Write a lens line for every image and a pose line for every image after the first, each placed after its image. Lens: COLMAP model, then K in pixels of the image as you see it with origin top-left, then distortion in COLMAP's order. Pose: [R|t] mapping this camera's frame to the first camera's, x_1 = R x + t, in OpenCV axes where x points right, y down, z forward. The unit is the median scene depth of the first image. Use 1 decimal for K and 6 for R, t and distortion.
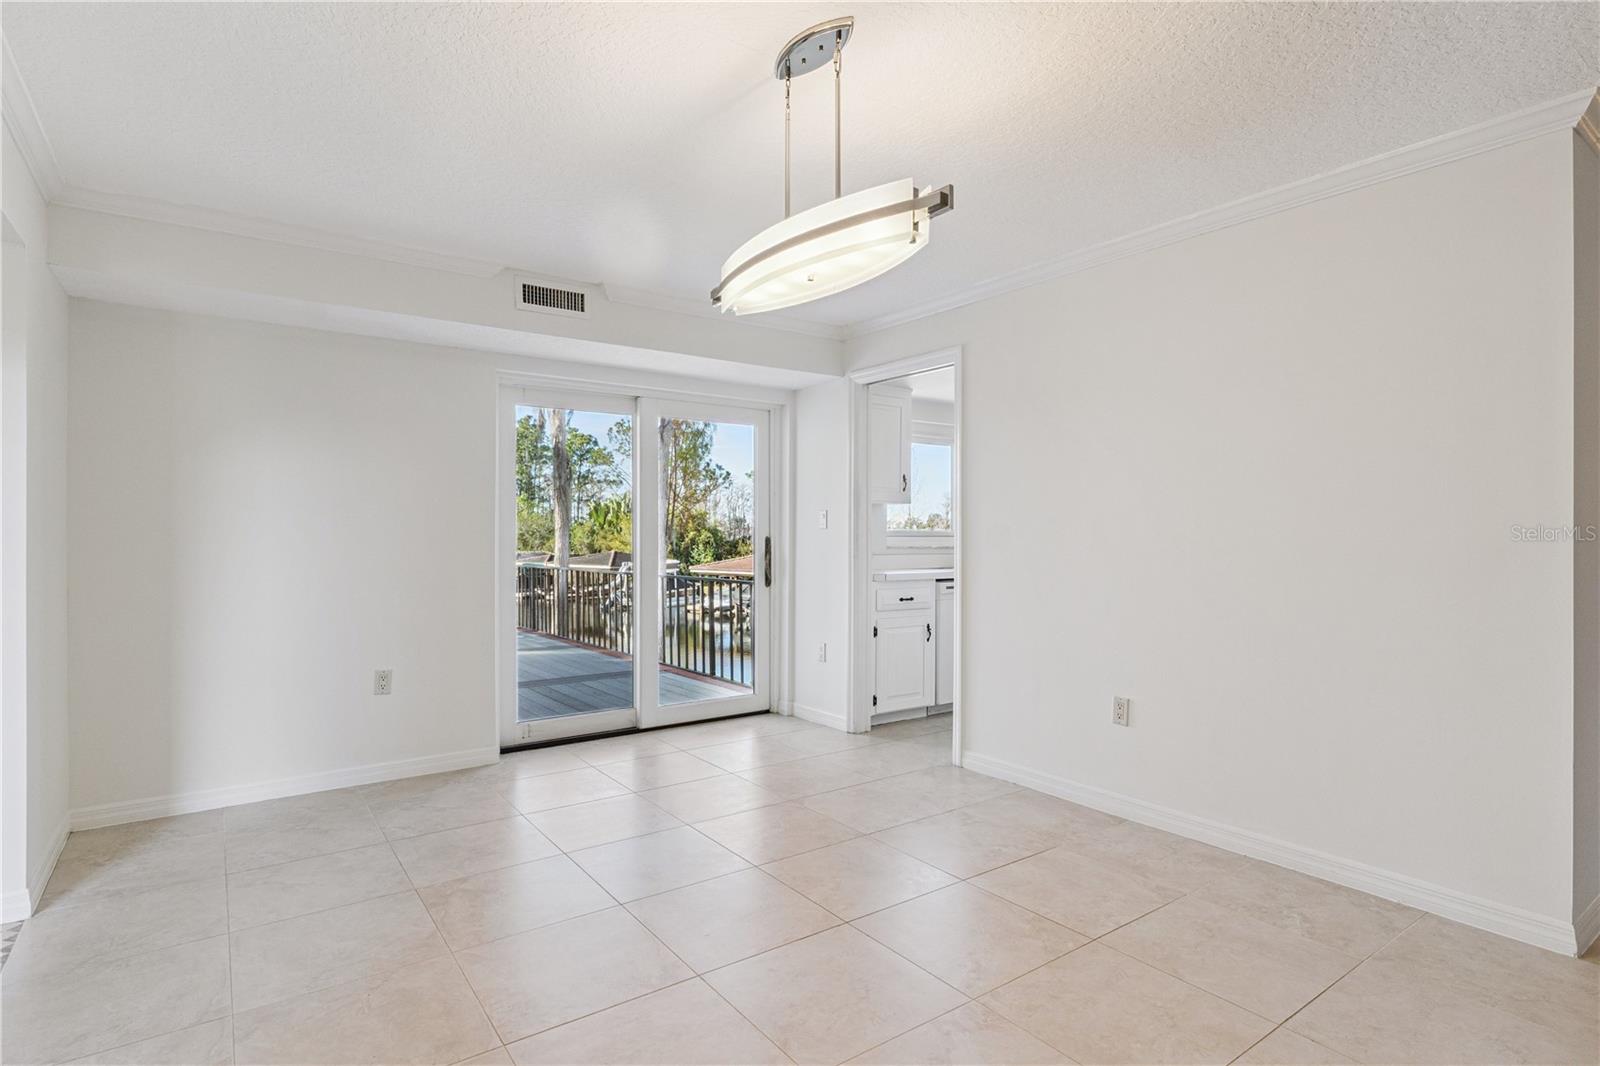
lens RADIAL K [[819.5, 0, 789.5], [0, 819.5, 515.0], [0, 0, 1]] dist [-0.004756, -0.000847]
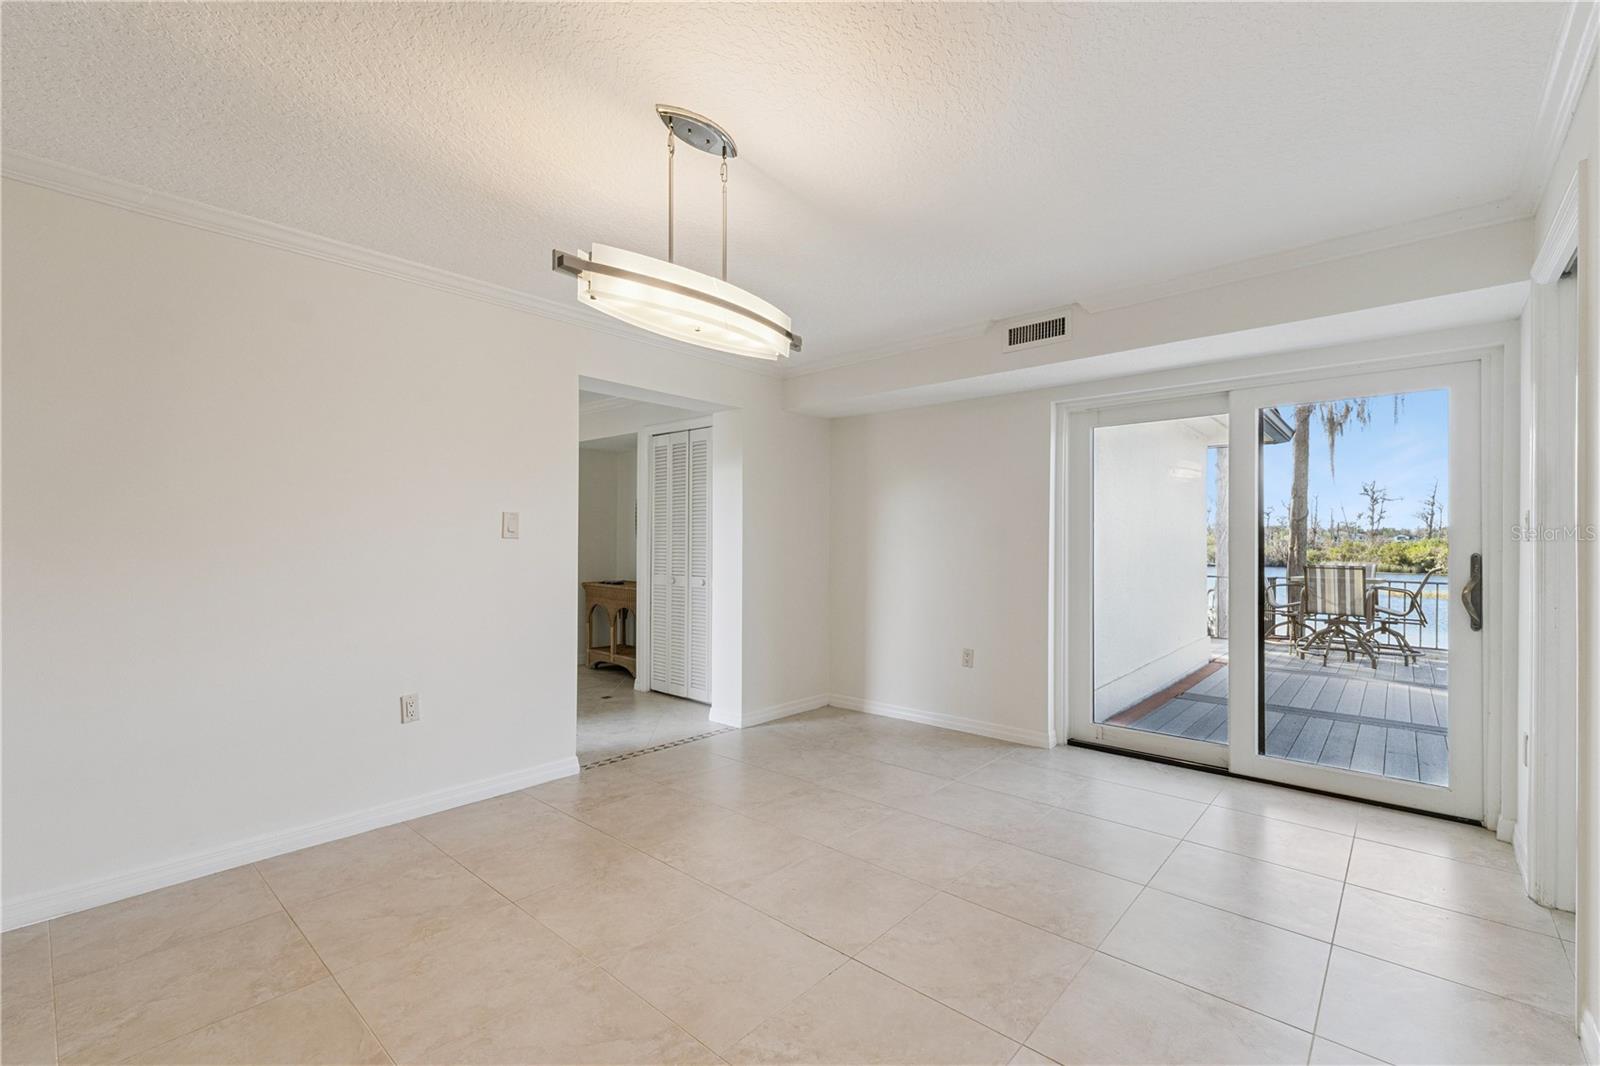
lens RADIAL K [[677.5, 0, 802.7], [0, 677.5, 530.7], [0, 0, 1]] dist [0.018018, 0.000156]
pose [[0.225005, -0.020276, -0.974147, 0.517779], [0.019090, 0.999683, -0.016398, 0.009682], [0.974171, -0.014907, 0.225321, 0.483078]]
